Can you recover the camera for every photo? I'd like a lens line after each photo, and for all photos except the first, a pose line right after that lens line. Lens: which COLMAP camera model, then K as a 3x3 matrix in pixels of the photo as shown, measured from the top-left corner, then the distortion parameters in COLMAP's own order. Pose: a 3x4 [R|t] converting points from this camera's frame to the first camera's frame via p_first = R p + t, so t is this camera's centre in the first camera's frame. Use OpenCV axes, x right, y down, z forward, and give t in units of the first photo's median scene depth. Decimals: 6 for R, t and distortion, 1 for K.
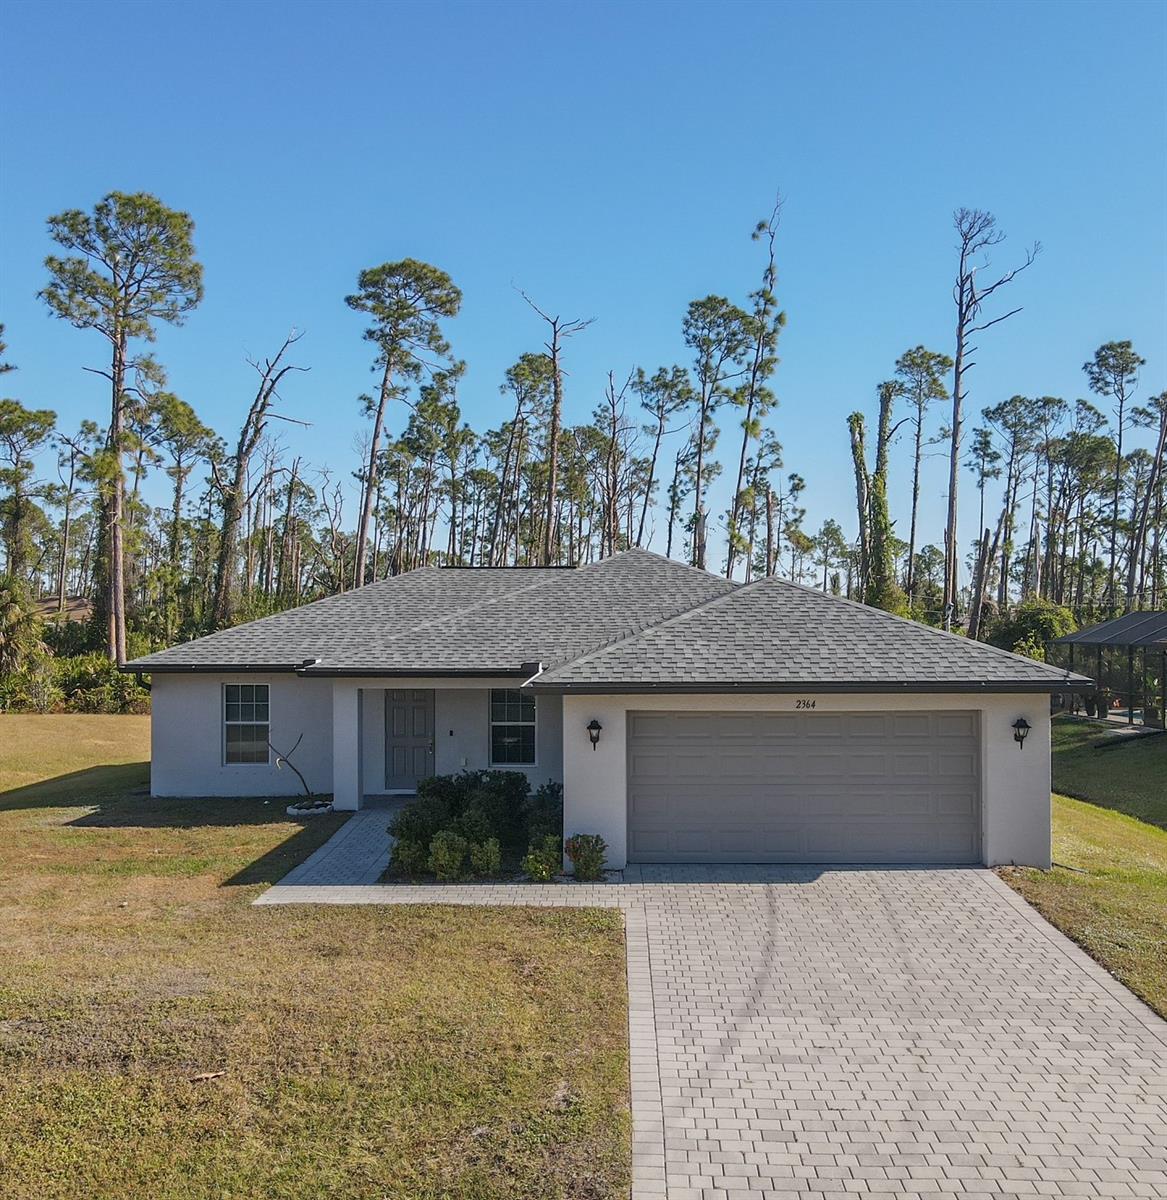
lens RADIAL K [[1153.7, 0, 583.5], [0, 1153.7, 600.0], [0, 0, 1]] dist [0.001534, 0.019414]
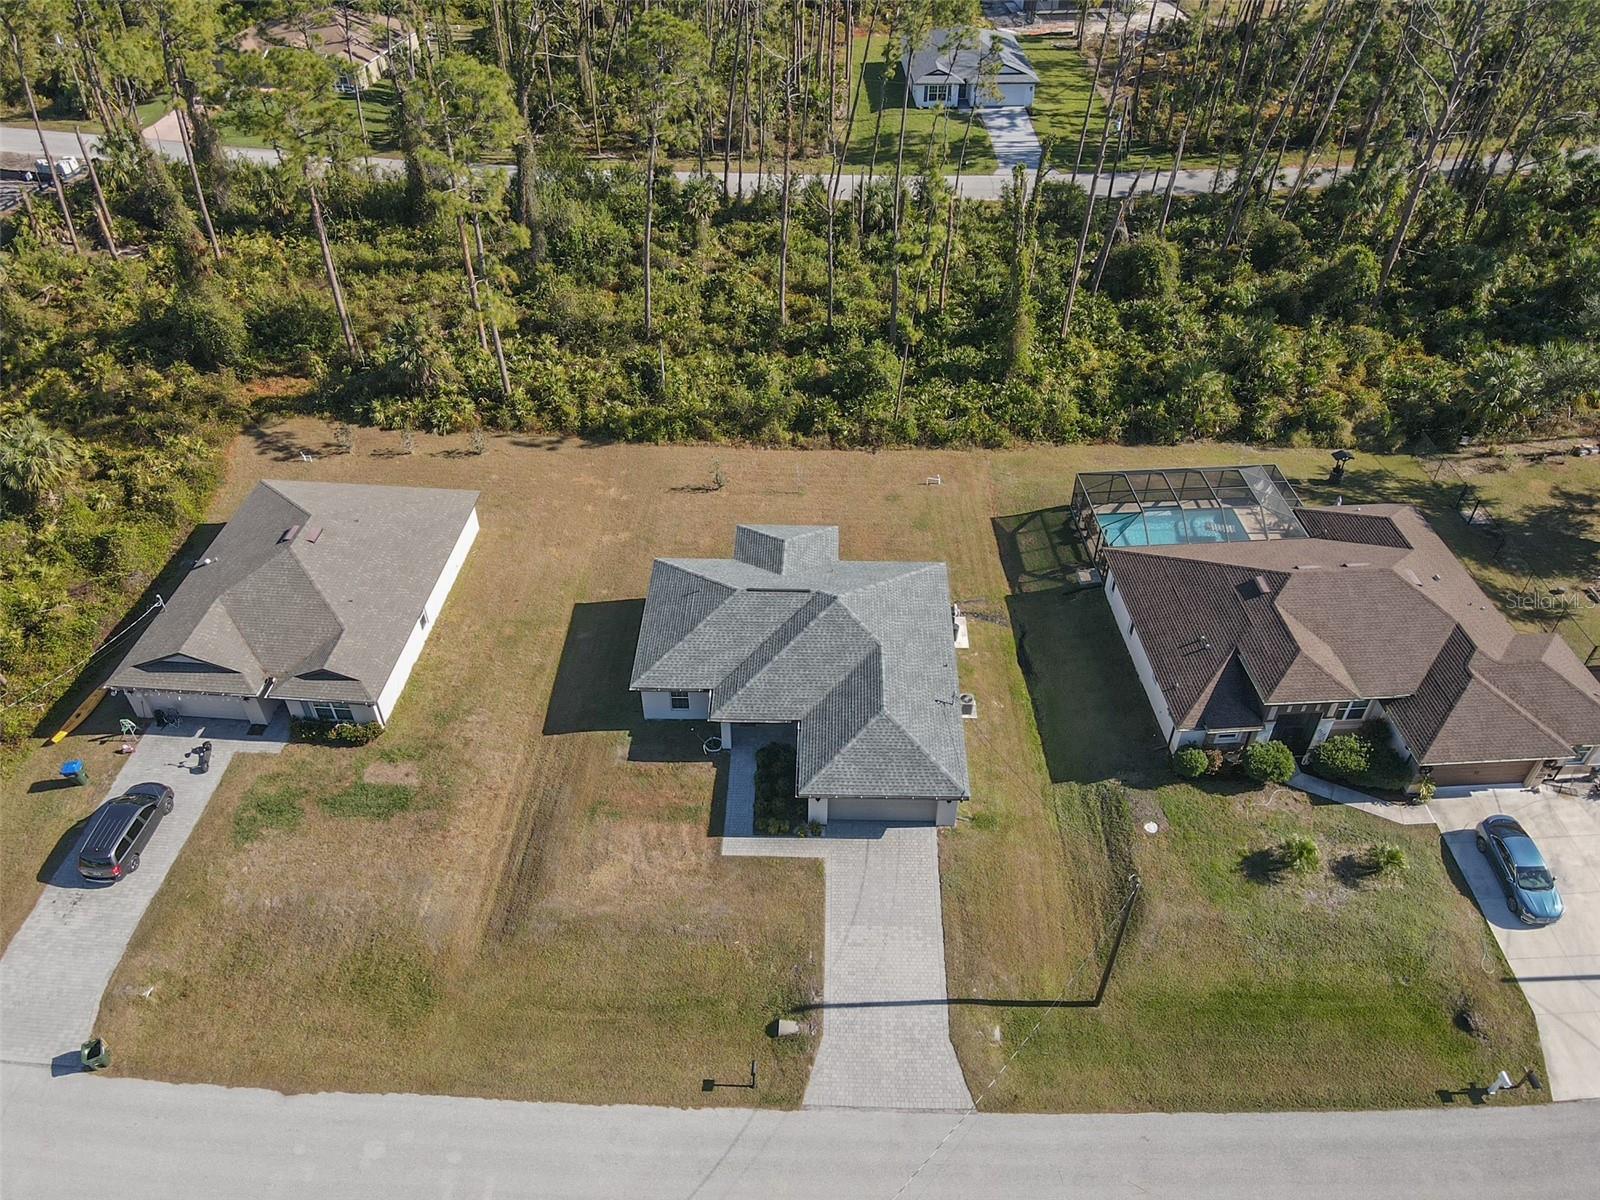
lens RADIAL K [[1159.8, 0, 800.0], [0, 1159.8, 600.0], [0, 0, 1]] dist [-0.038181, 0.147003]
pose [[0.999997, 0.001534, 0.002091, -0.033395], [-0.002545, 0.736265, 0.676688, -1.712911], [-0.000501, -0.676691, 0.736267, -0.691776]]
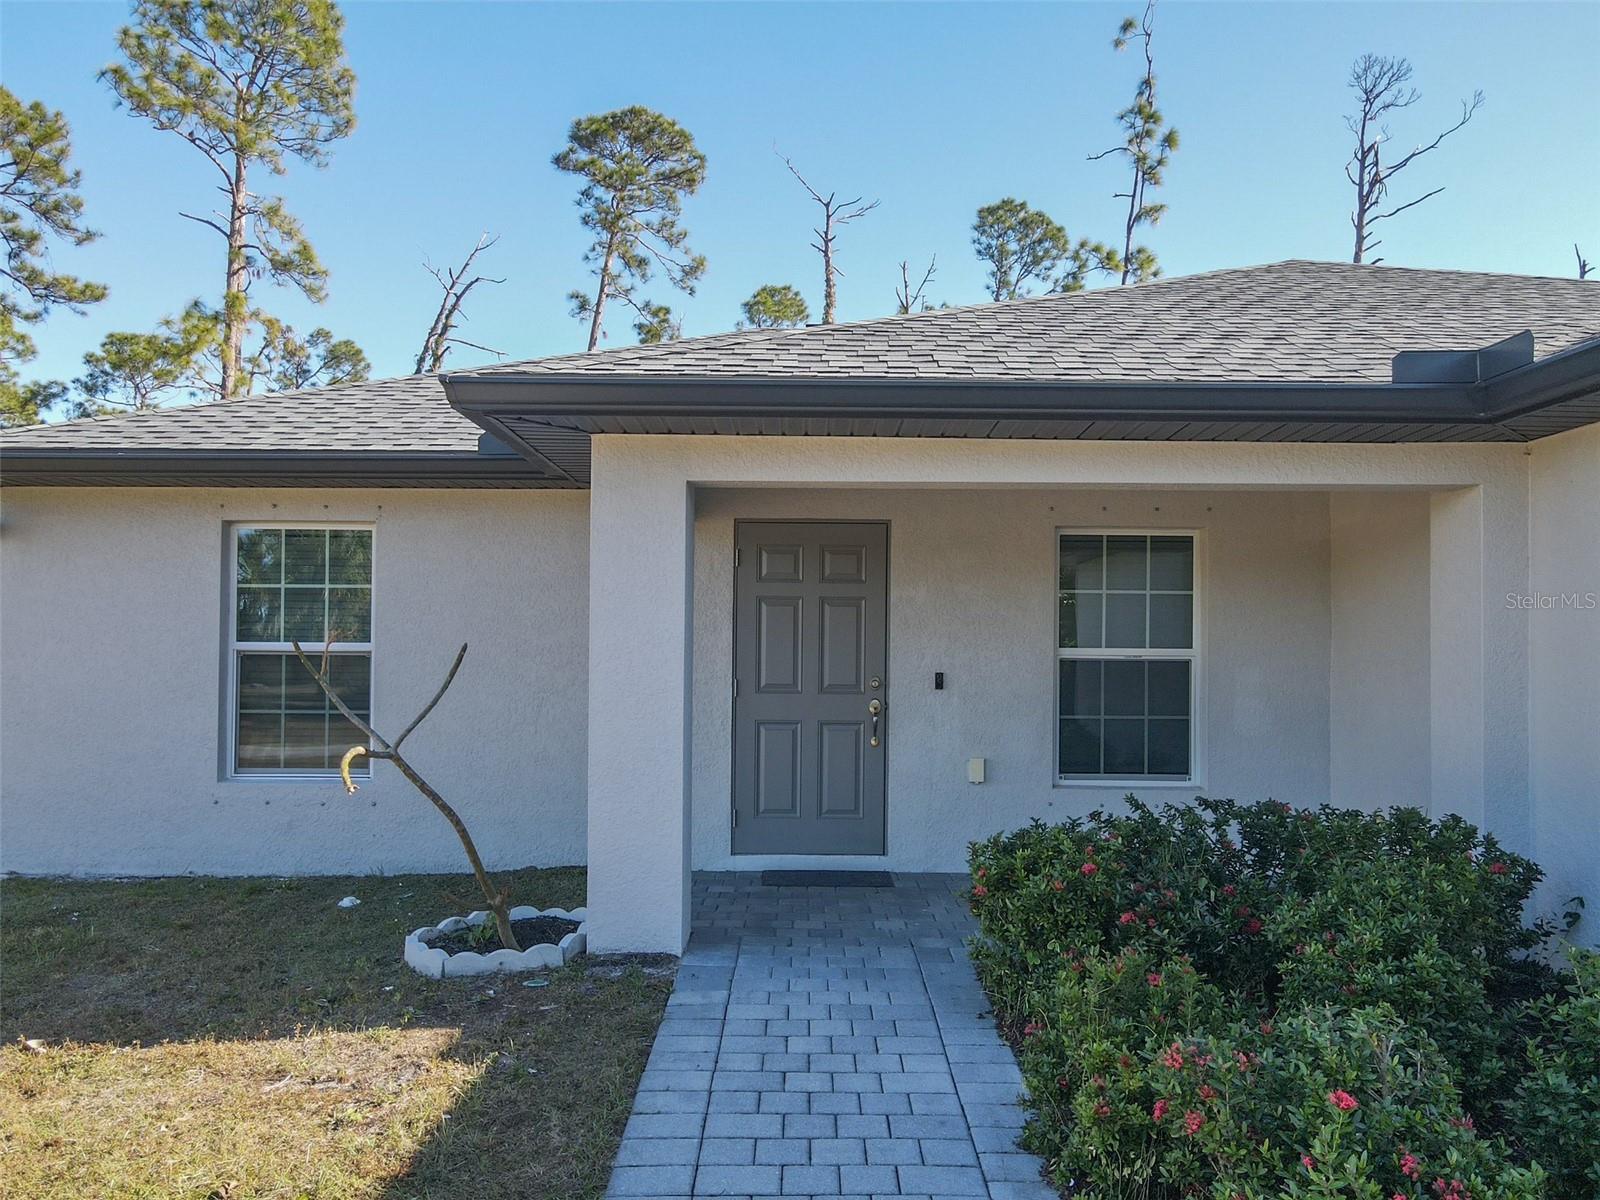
lens RADIAL K [[1205.7, 0, 800.0], [0, 1205.7, 600.0], [0, 0, 1]] dist [-0.004800, 0.043393]
pose [[0.999891, 0.010094, 0.010774, -0.152528], [-0.009966, 0.999881, -0.011808, 0.097675], [-0.010892, 0.011699, 0.999872, 0.643694]]
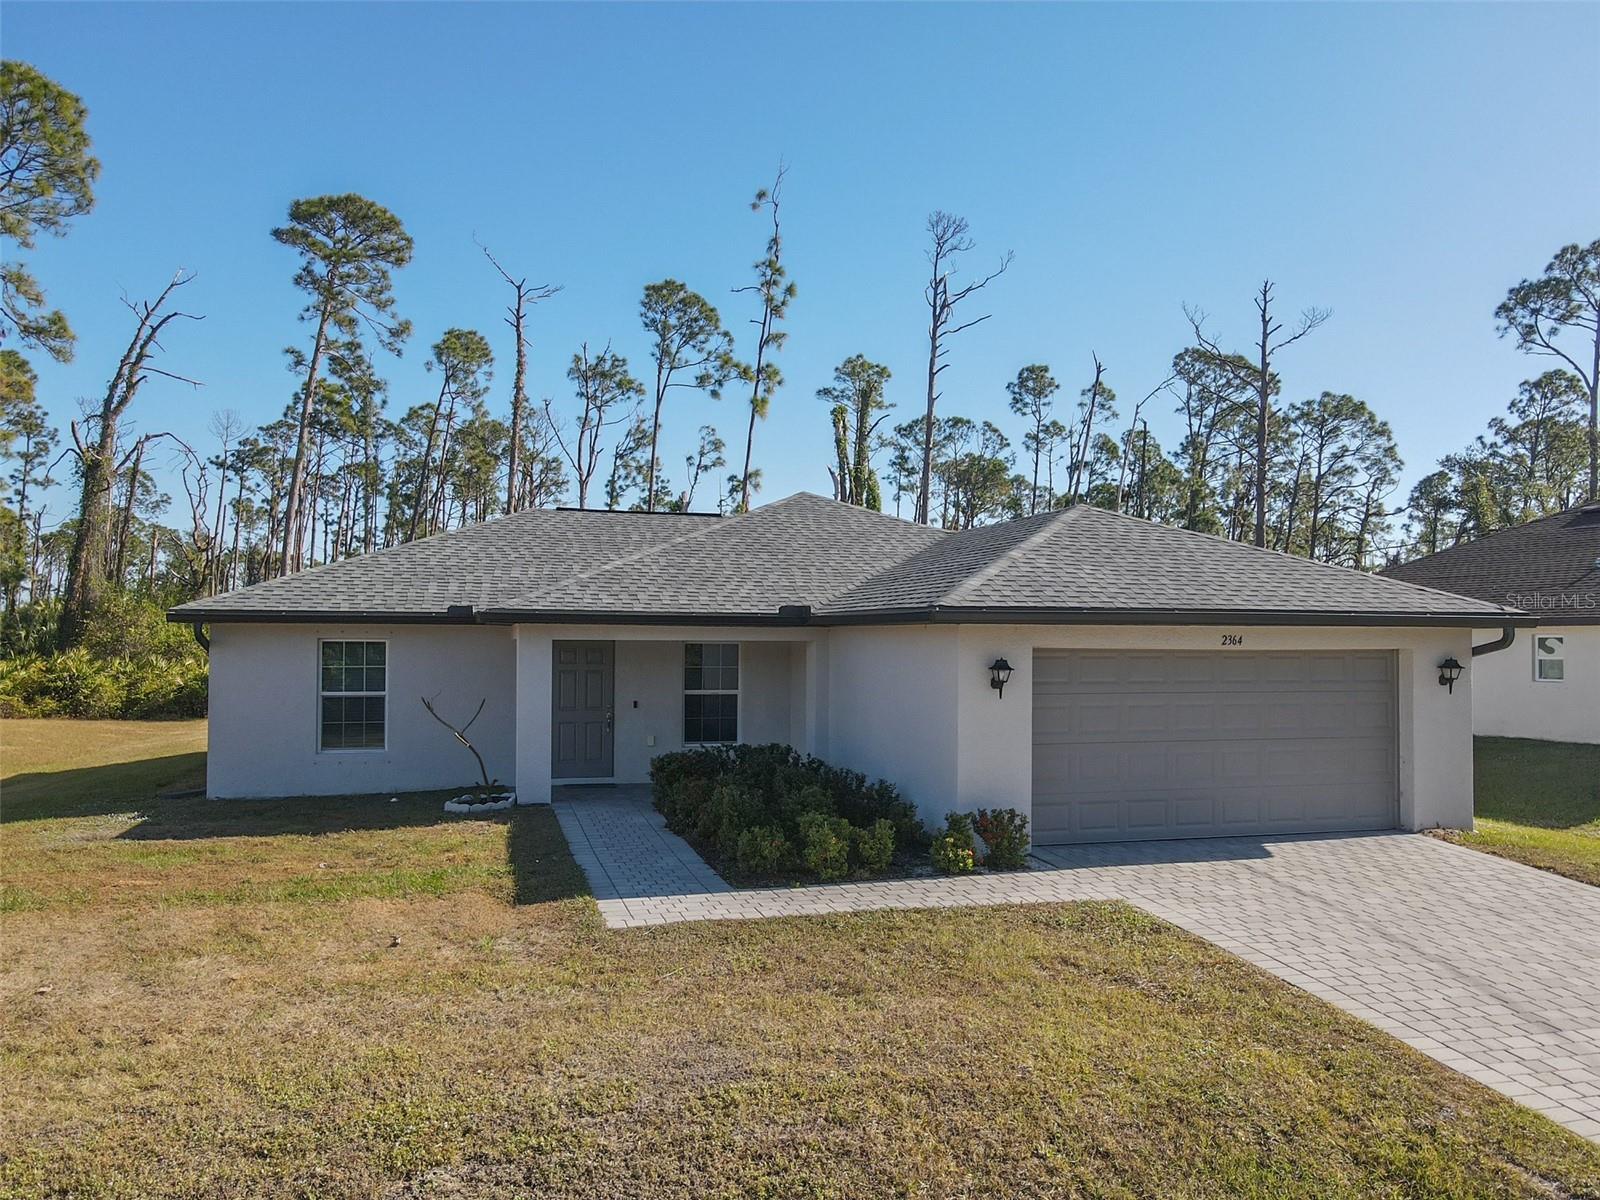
lens RADIAL K [[1159.7, 0, 800.0], [0, 1159.7, 600.0], [0, 0, 1]] dist [-0.006433, 0.037594]
pose [[0.956196, 0.017710, 0.292192, -0.236439], [-0.013563, 0.999777, -0.016212, 0.055520], [-0.292414, 0.011539, 0.956222, 0.215706]]
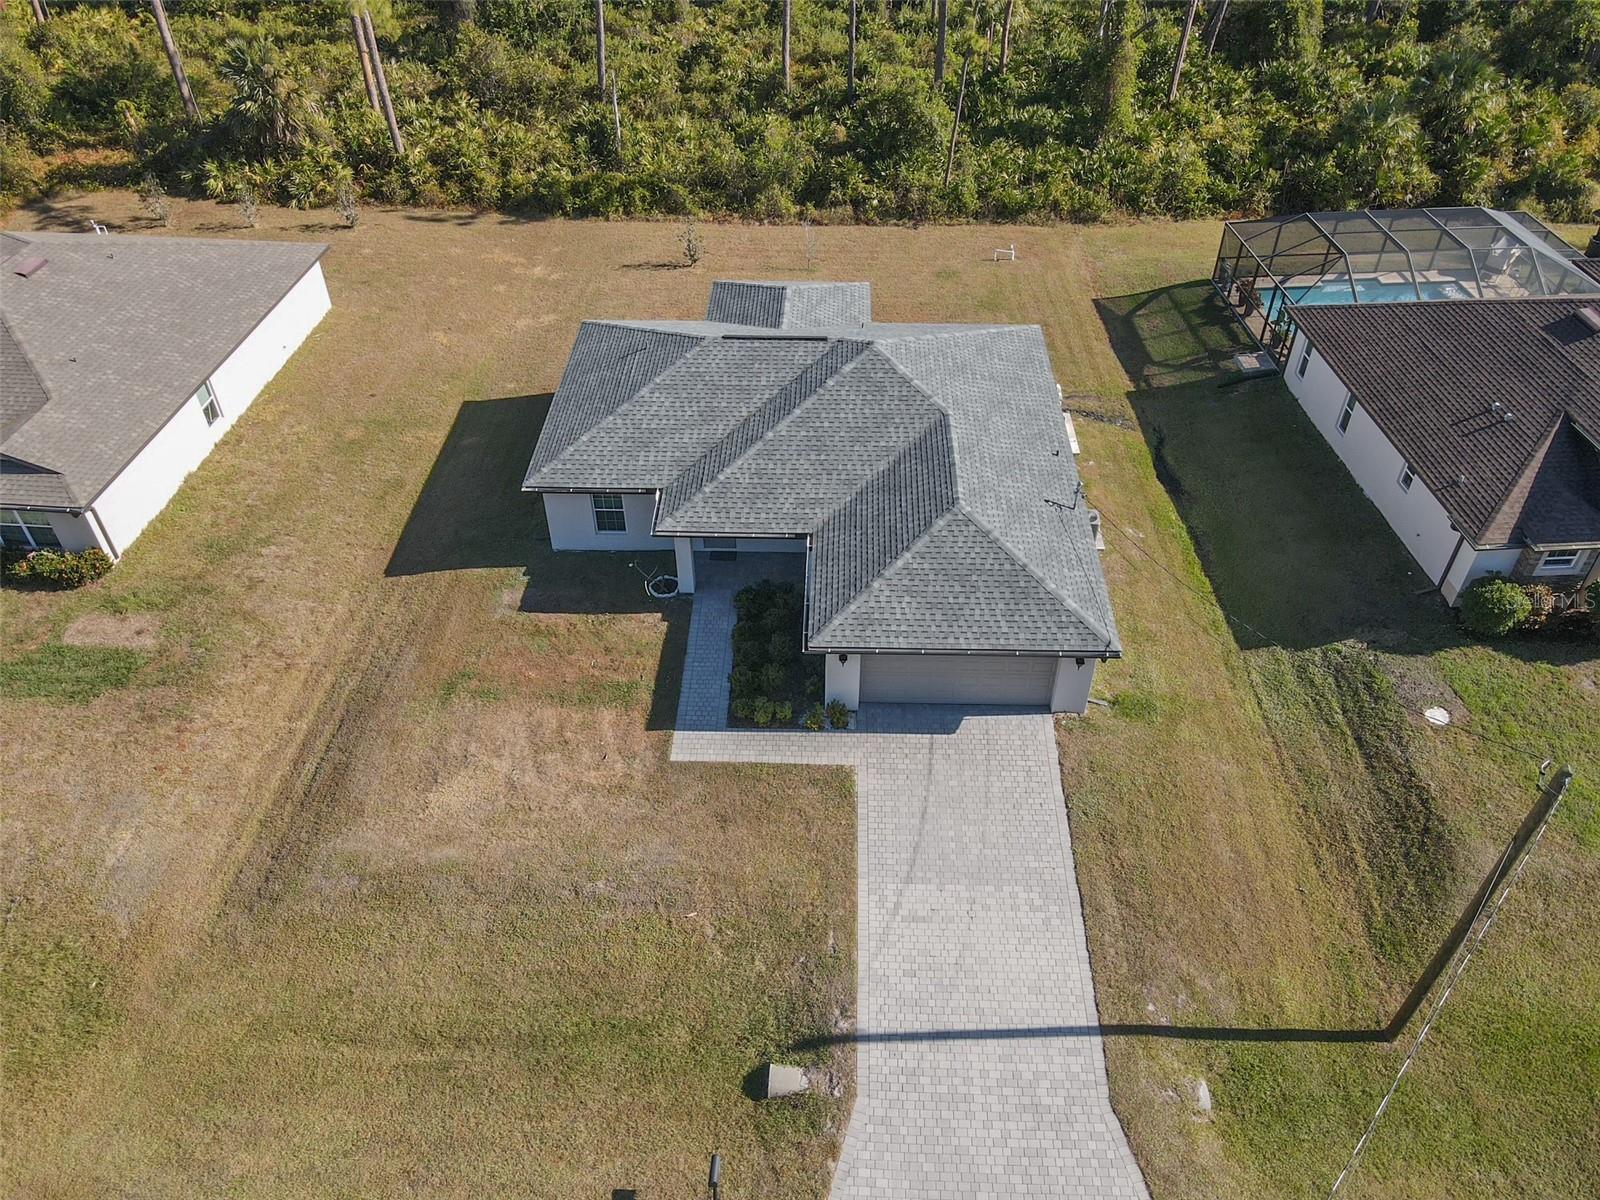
lens RADIAL K [[1159.7, 0, 800.0], [0, 1159.7, 600.0], [0, 0, 1]] dist [-0.006433, 0.037594]
pose [[0.999980, 0.002355, -0.005944, -0.032314], [0.002307, 0.734231, 0.678896, -0.811846], [0.005963, -0.678896, 0.734210, -0.178135]]
